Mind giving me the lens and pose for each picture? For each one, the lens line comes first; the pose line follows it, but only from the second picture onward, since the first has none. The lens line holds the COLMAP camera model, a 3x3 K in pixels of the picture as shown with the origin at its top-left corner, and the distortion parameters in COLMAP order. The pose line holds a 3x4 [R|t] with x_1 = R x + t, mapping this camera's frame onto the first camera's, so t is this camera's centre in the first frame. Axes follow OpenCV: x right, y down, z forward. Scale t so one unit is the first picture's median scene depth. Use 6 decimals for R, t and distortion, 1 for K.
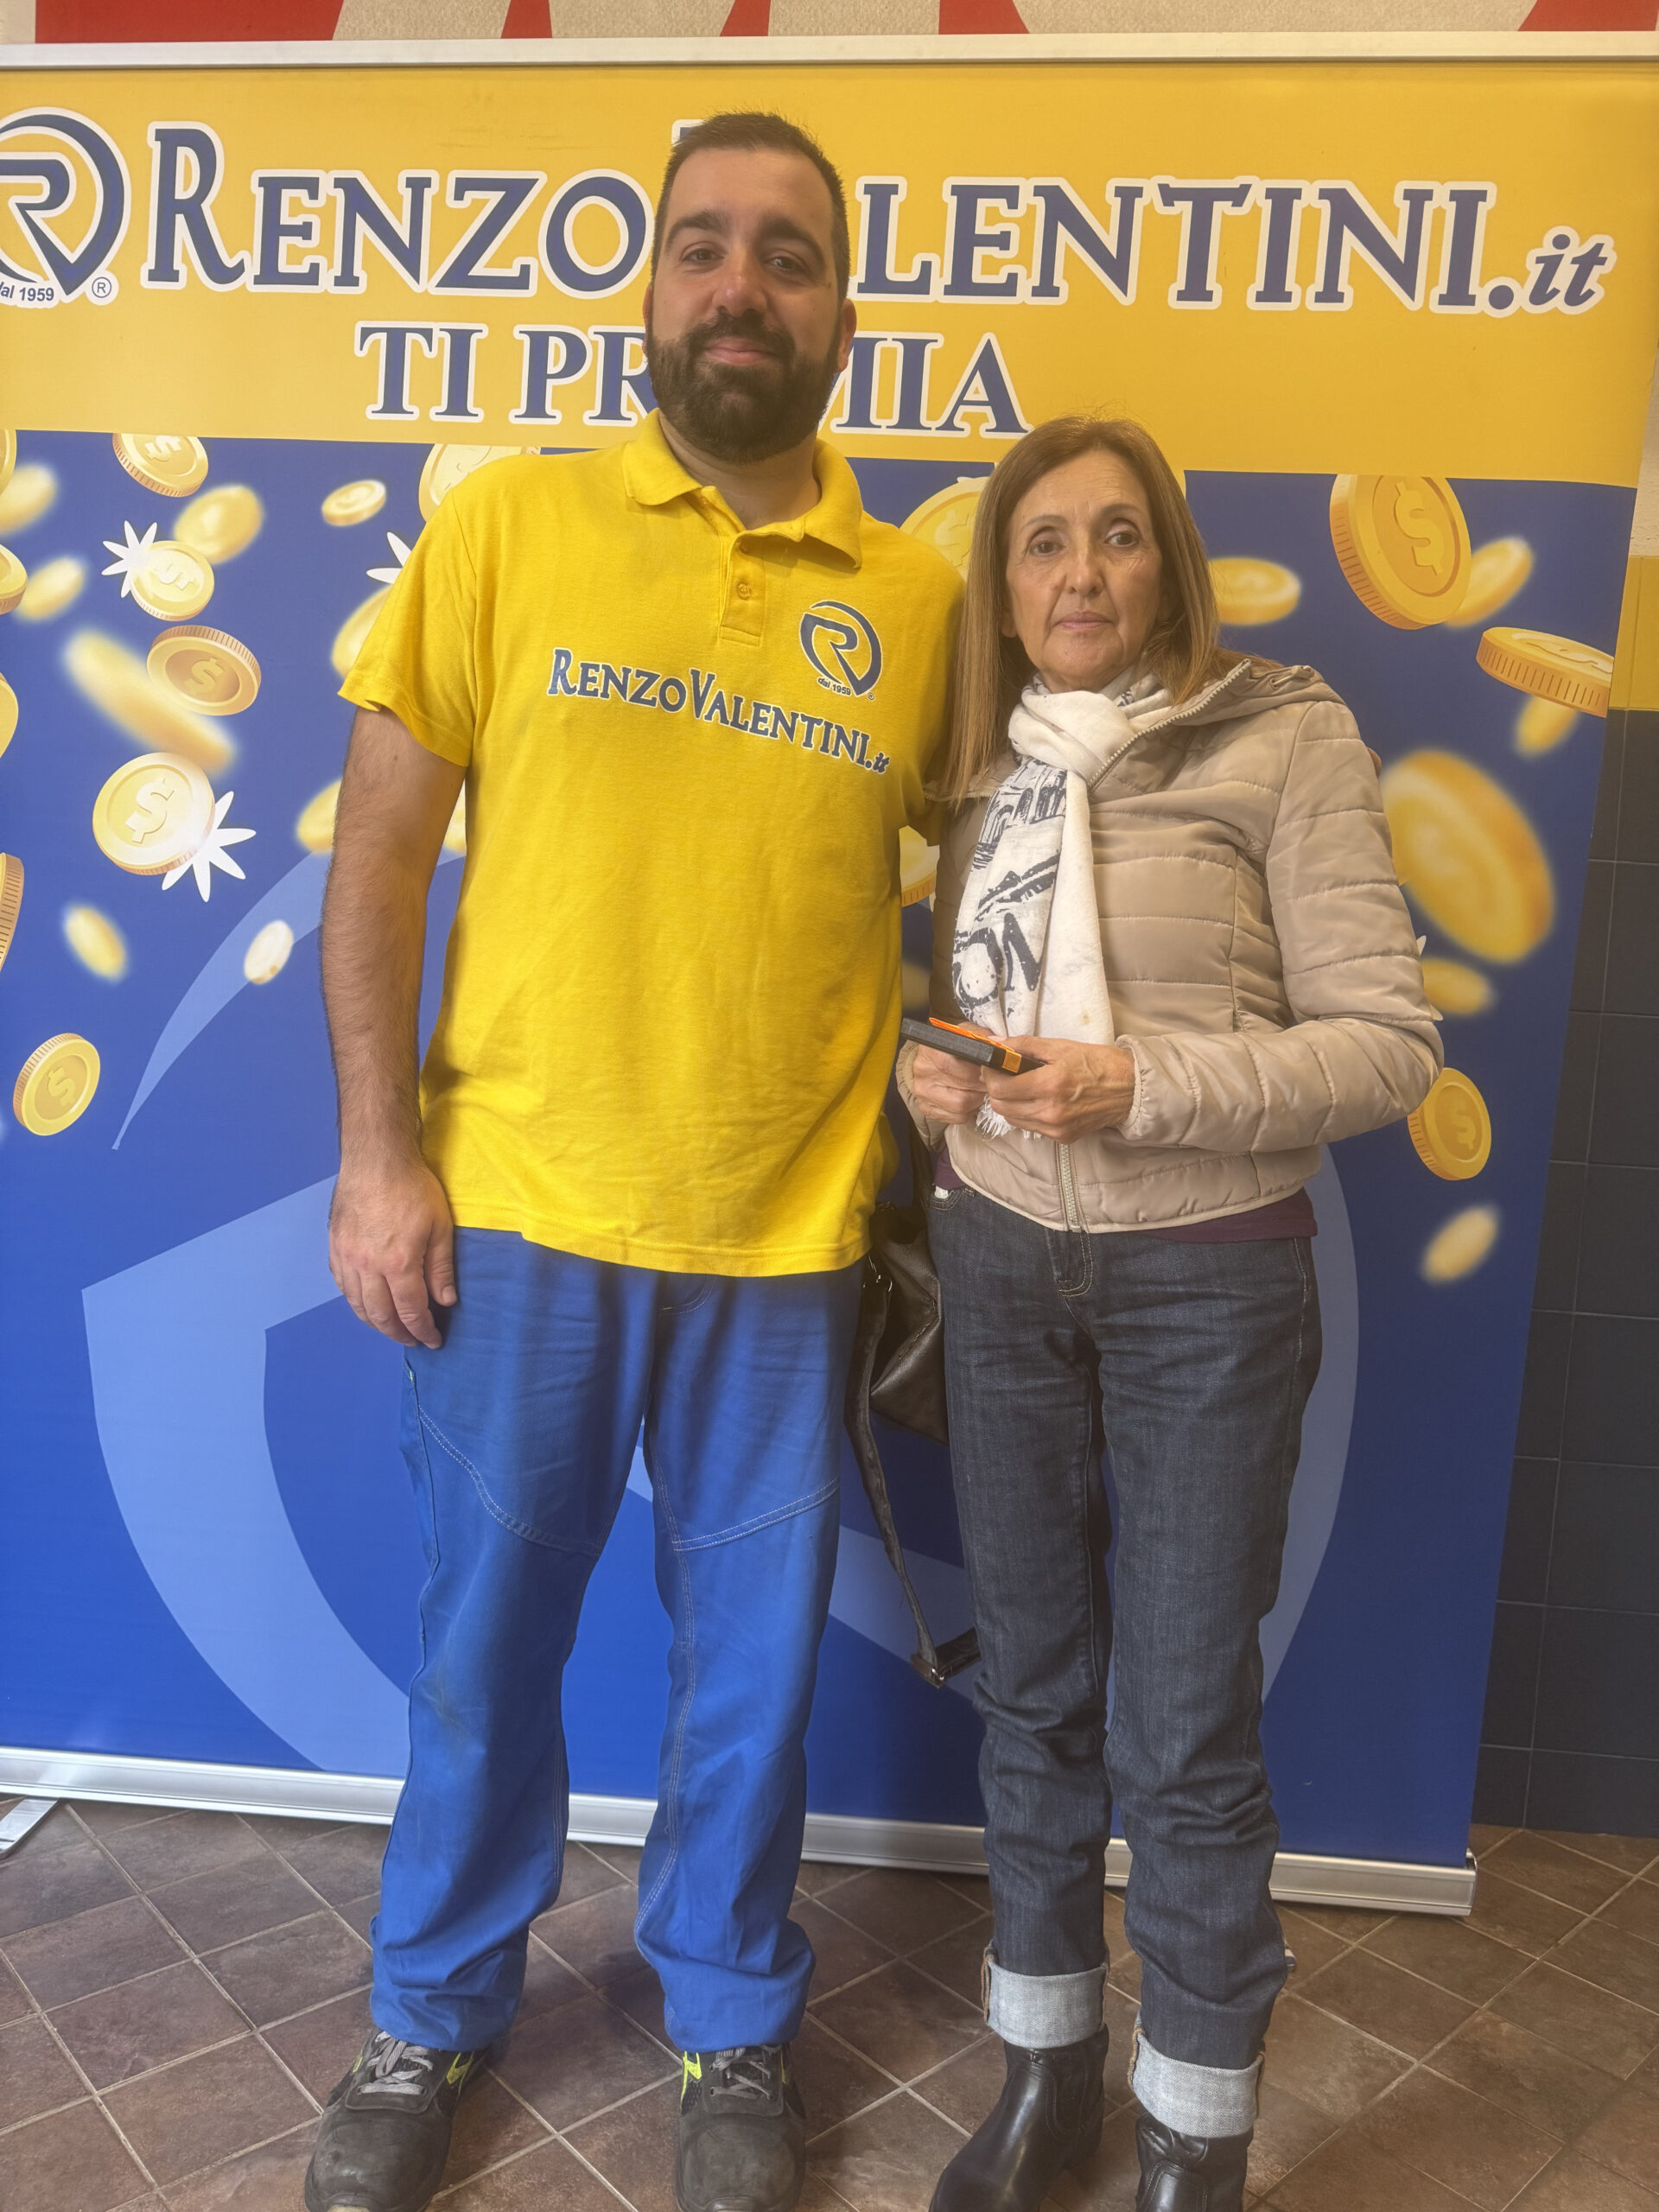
lens RADIAL K [[1581.3, 0, 836.6], [0, 1581.3, 1117.3], [0, 0, 1]] dist [-0.001501, -0.004345]
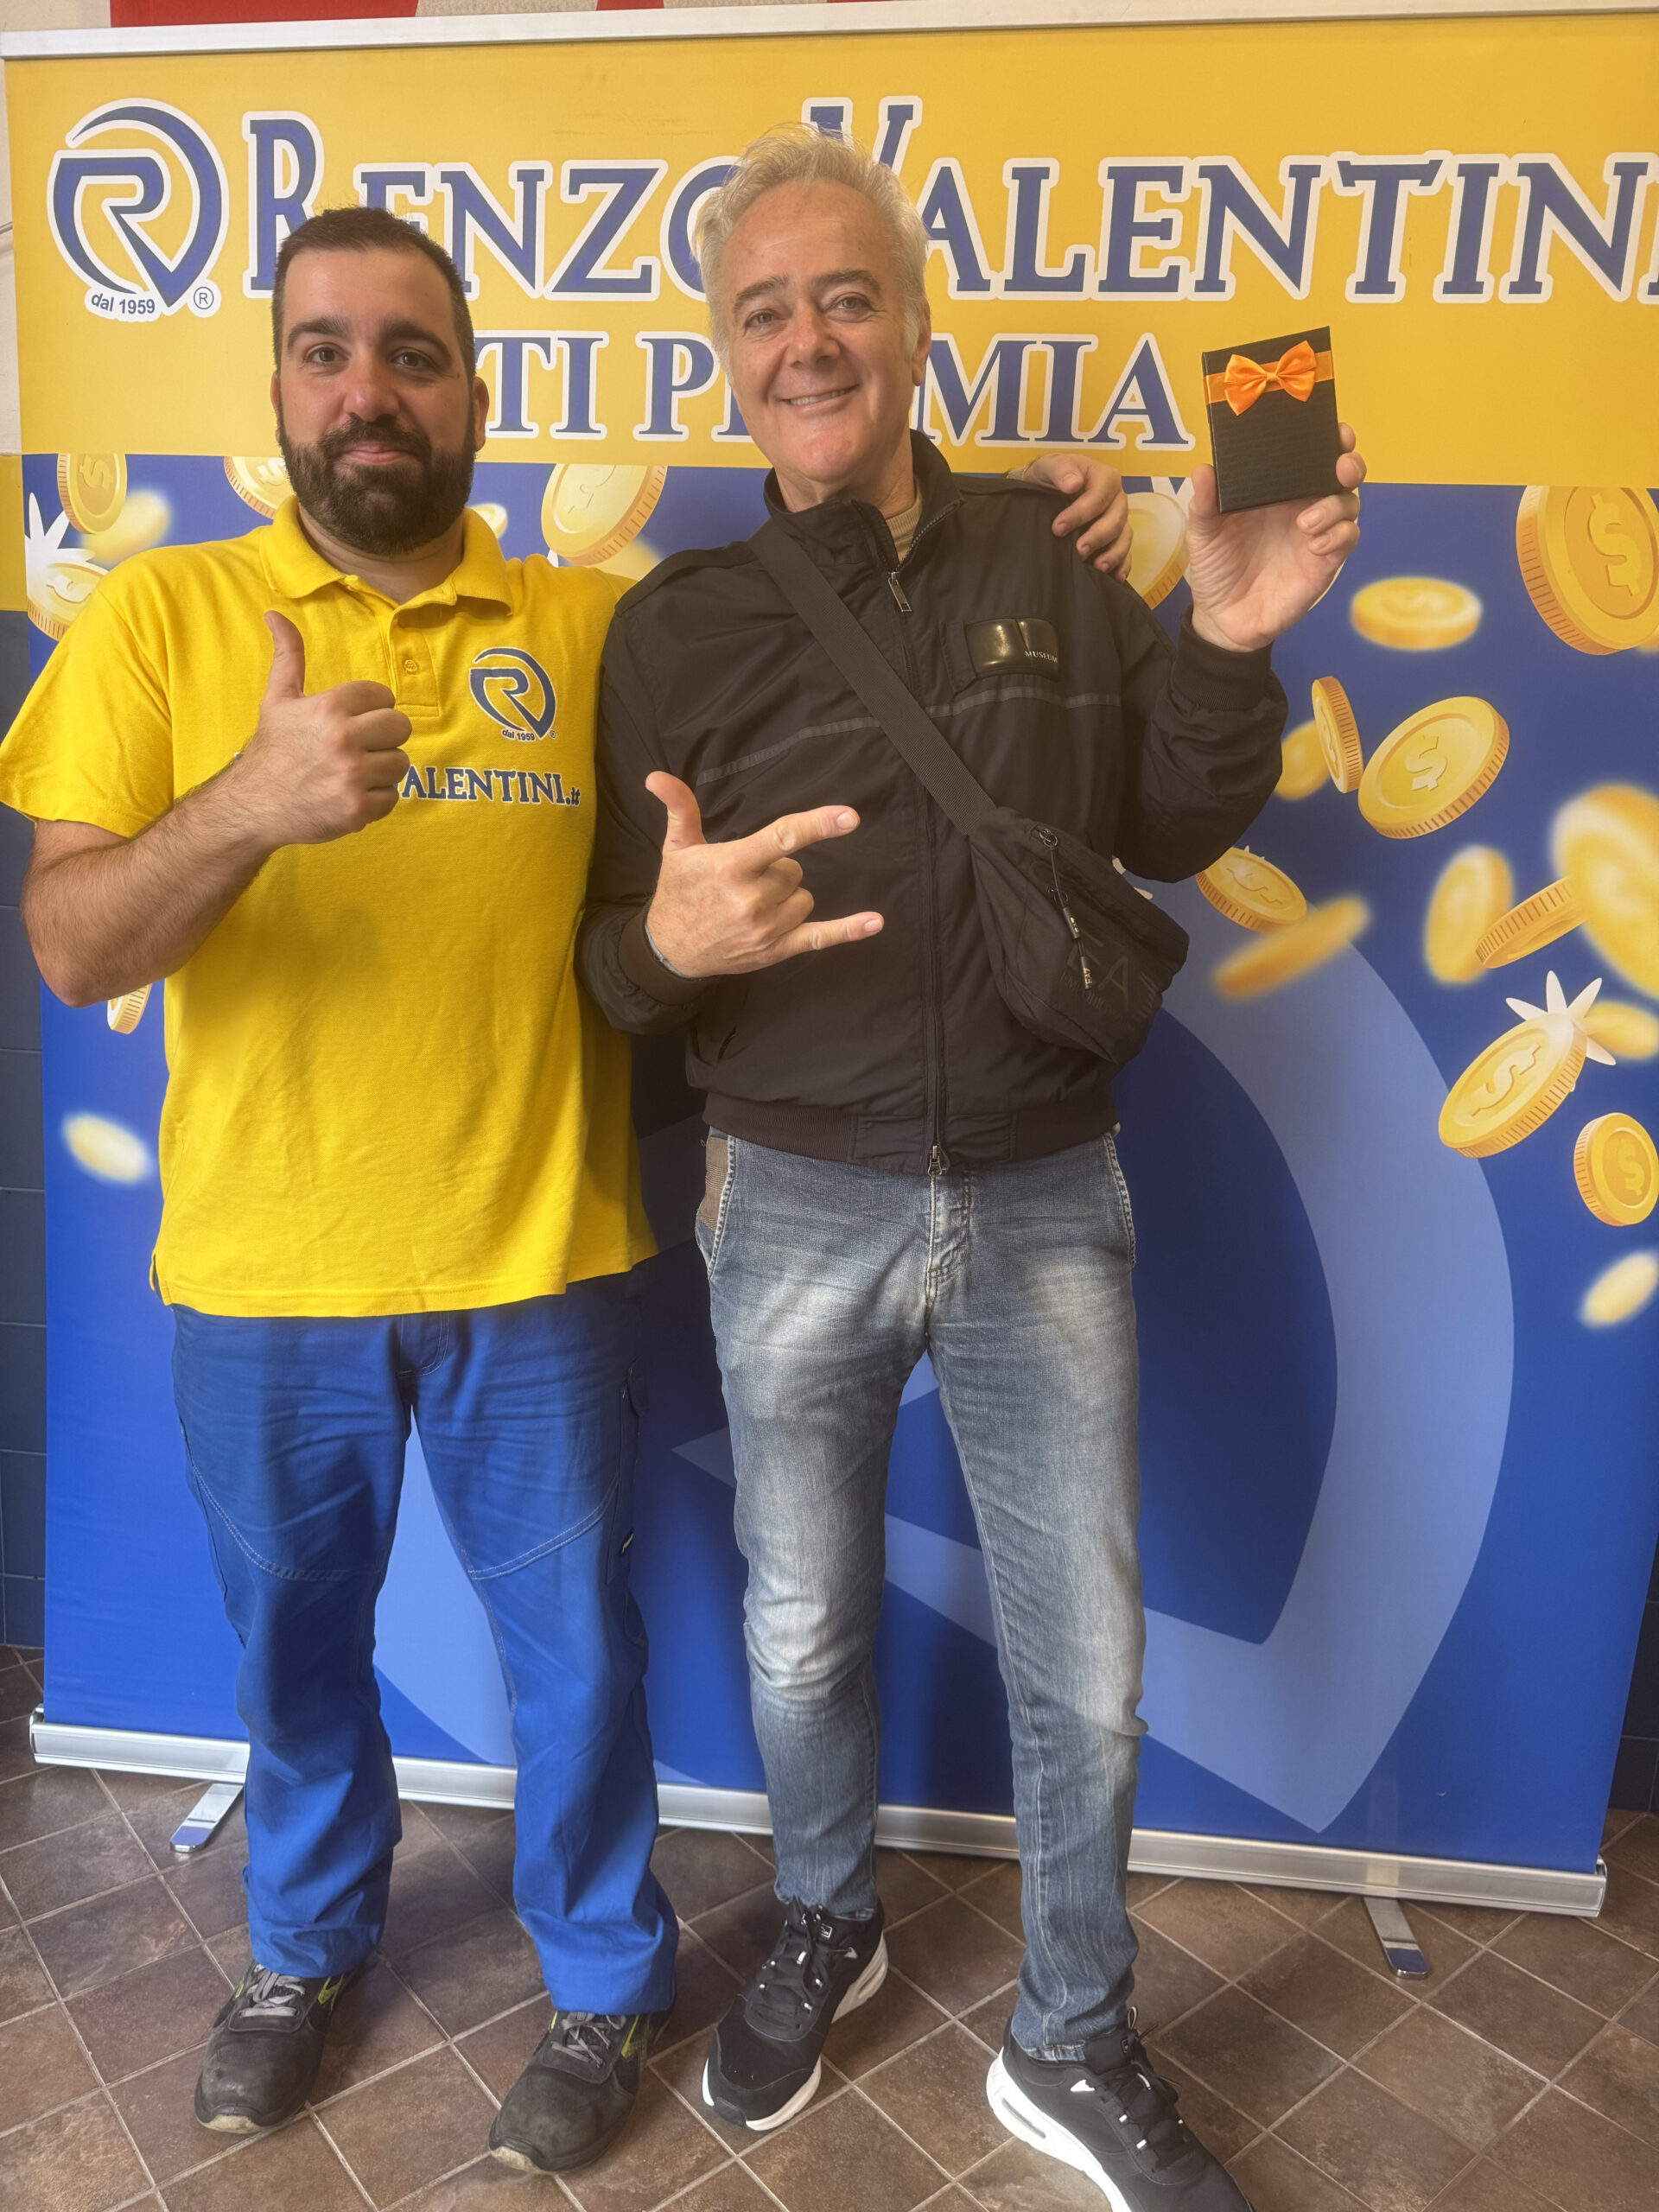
lens RADIAL K [[1581.3, 0, 834.9], [0, 1581.3, 1112.1], [0, 0, 1]] dist [-0.001501, -0.004345]
pose [[0.998623, -0.006573, -0.052043, -0.041008], [0.012560, 0.993222, 0.115552, -0.151074], [0.050930, -0.116046, 0.991937, 0.018341]]
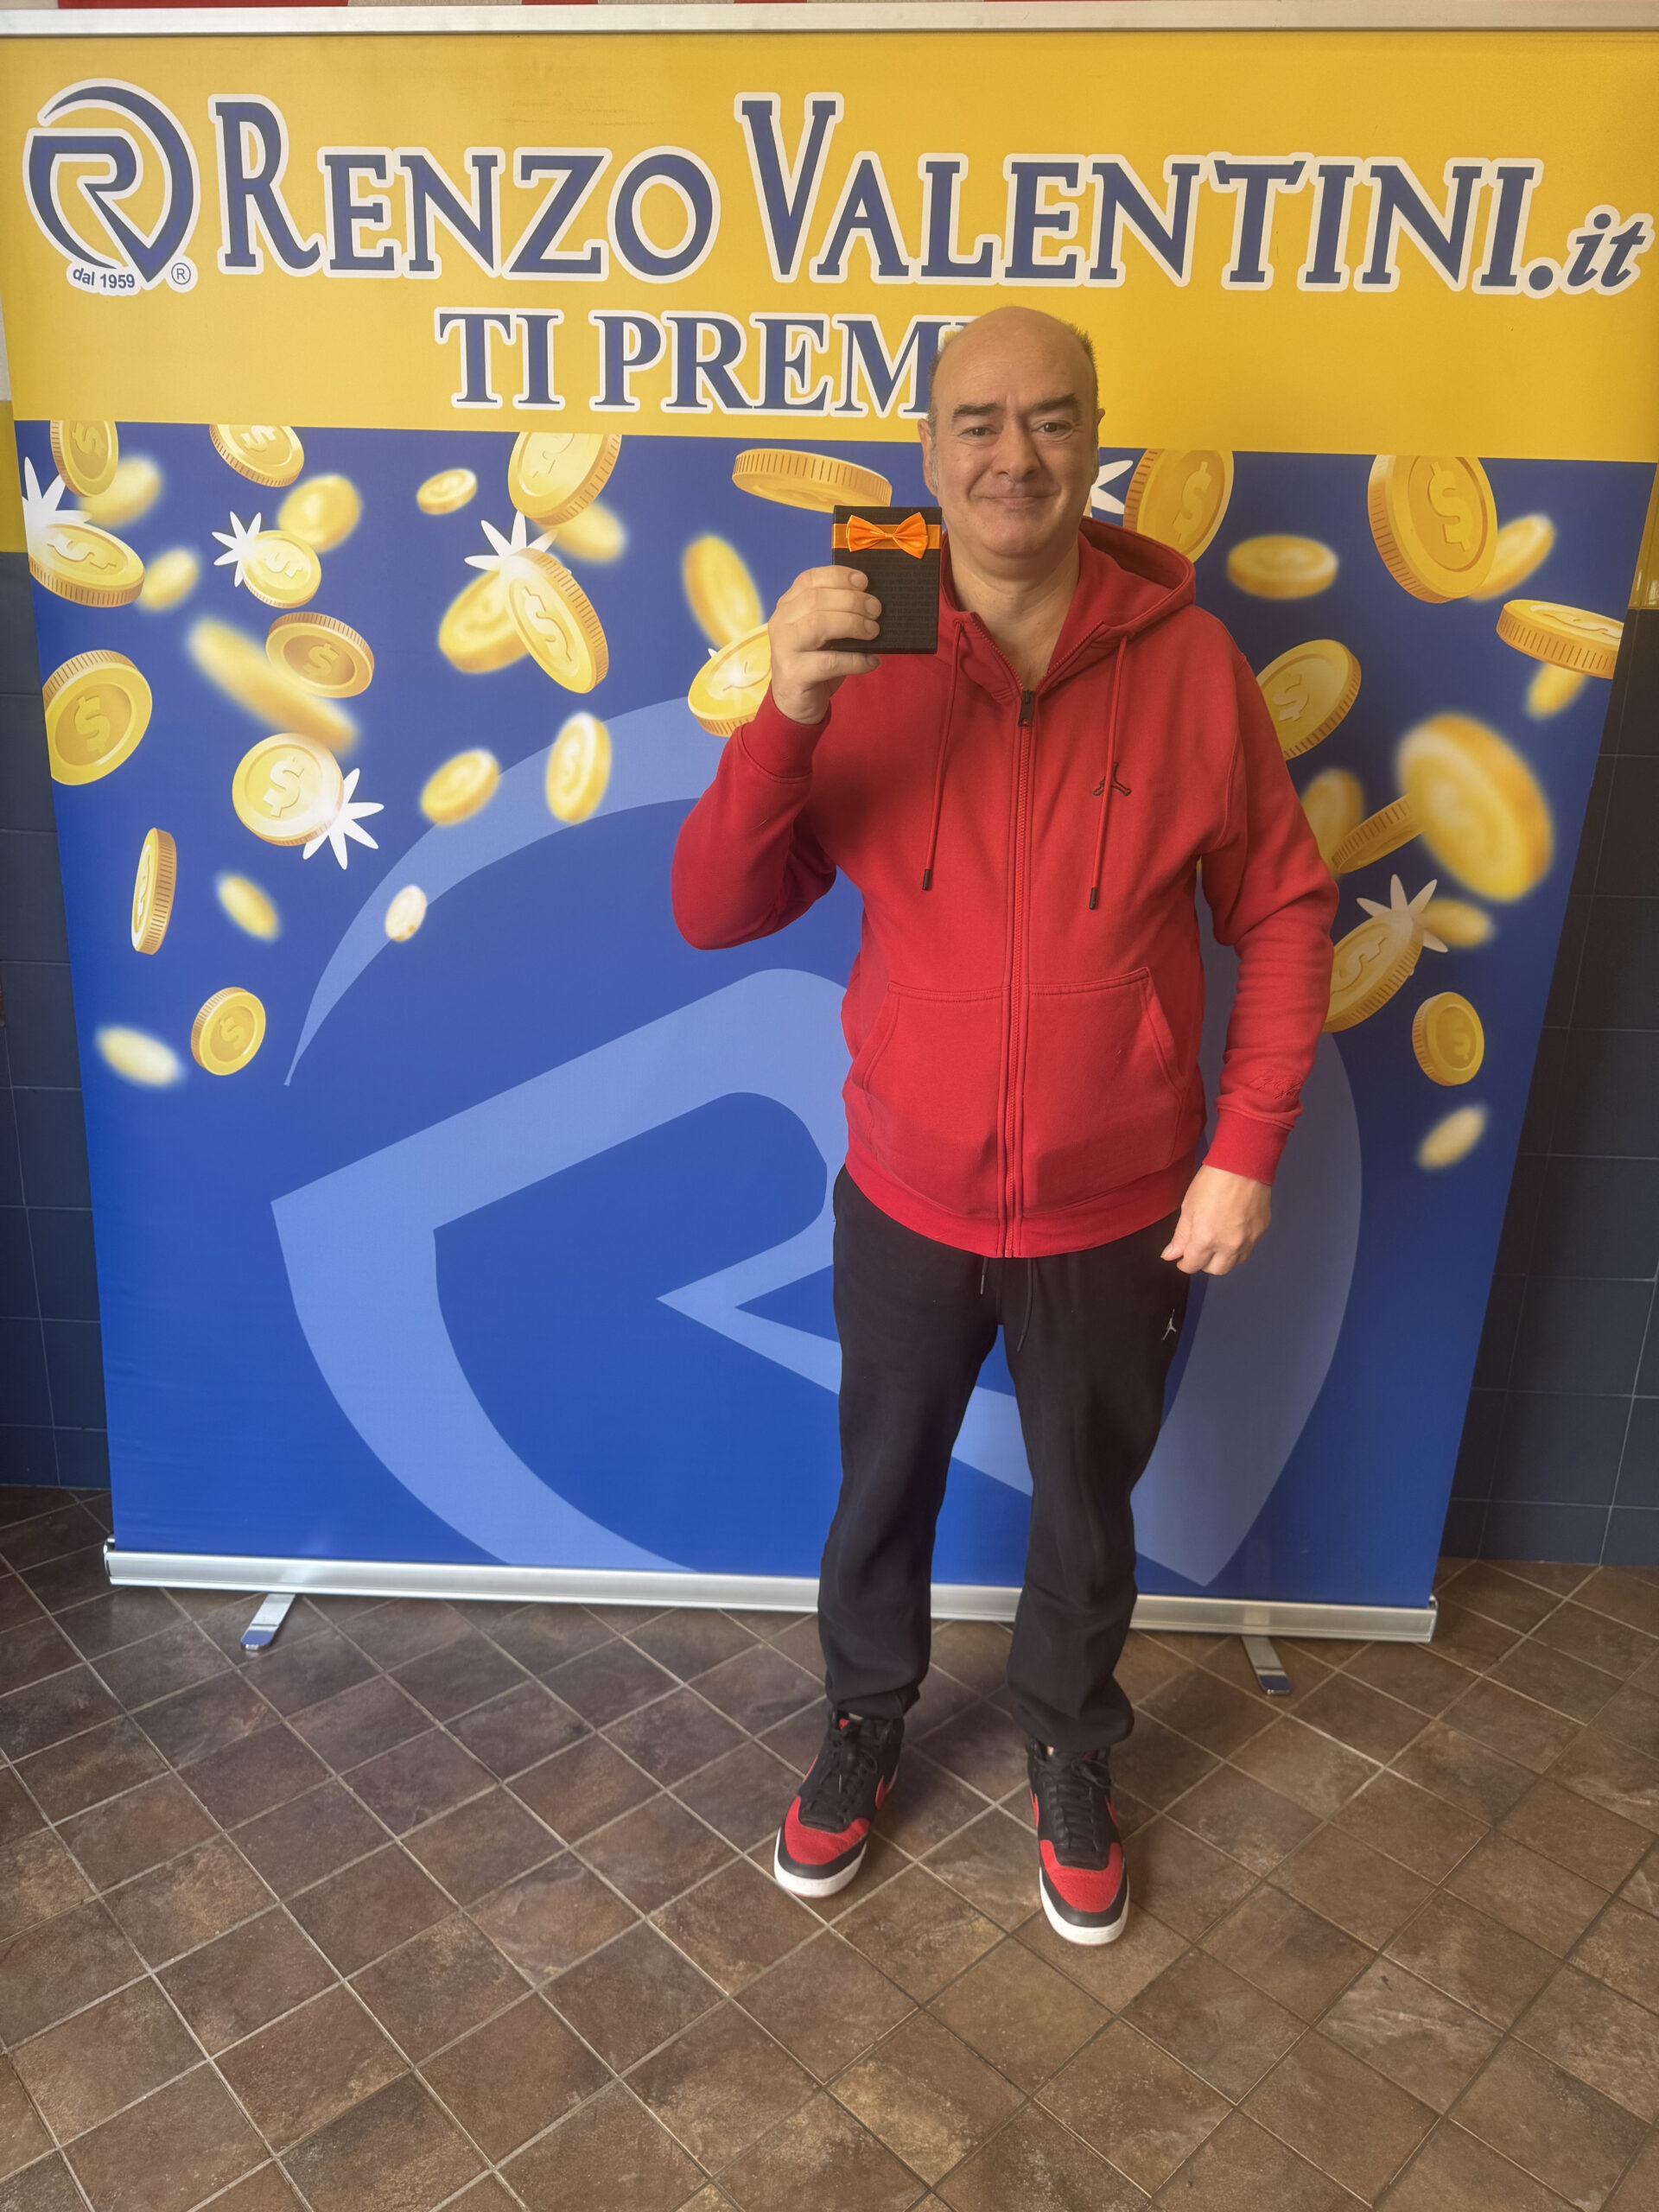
lens RADIAL K [[1581.3, 0, 831.0], [0, 1581.3, 1116.6], [0, 0, 1]] dist [-0.001501, -0.004345]
pose [[0.999375, -0.035193, -0.003272, -0.061899], [0.034991, 0.972059, 0.232113, -0.228077], [-0.004988, -0.232082, 0.972683, -0.135986]]
